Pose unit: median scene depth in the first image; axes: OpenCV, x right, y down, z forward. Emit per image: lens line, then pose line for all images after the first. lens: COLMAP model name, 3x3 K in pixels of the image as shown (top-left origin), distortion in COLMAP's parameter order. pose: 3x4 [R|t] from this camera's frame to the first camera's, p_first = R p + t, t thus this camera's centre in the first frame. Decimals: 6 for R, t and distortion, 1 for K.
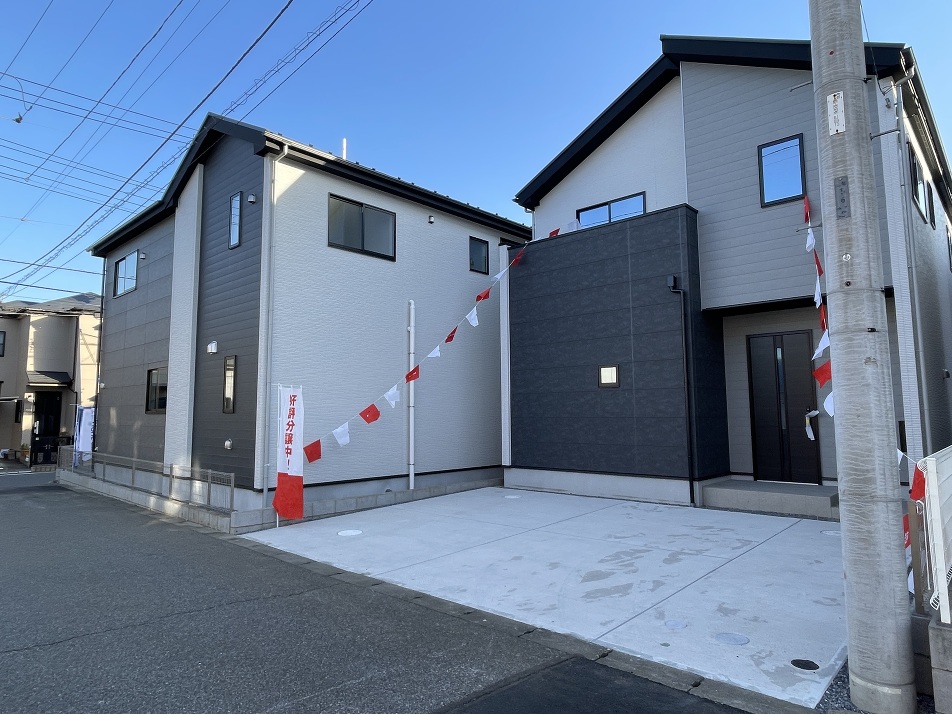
lens RADIAL K [[588.9, 0, 473.6], [0, 588.9, 352.9], [0, 0, 1]] dist [-0.000126, -0.002035]
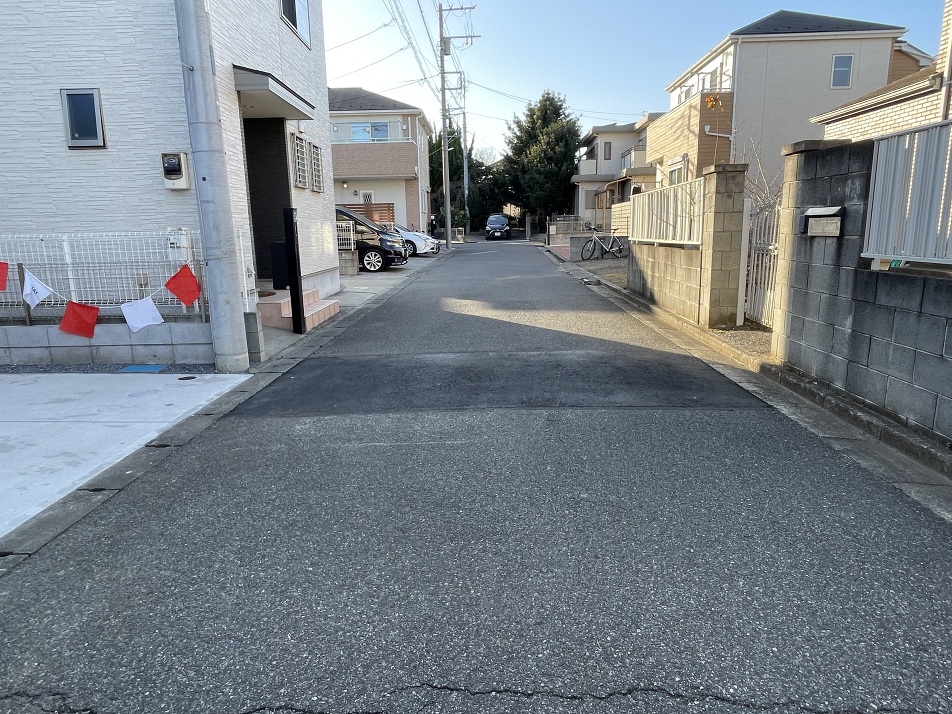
lens RADIAL K [[600.5, 0, 472.6], [0, 600.5, 354.3], [0, 0, 1]] dist [-0.004942, 0.001521]
pose [[-0.672434, -0.132052, 0.728282, -0.364984], [-0.049472, 0.989774, 0.133788, 0.088106], [-0.738502, 0.053934, -0.672091, 0.545826]]
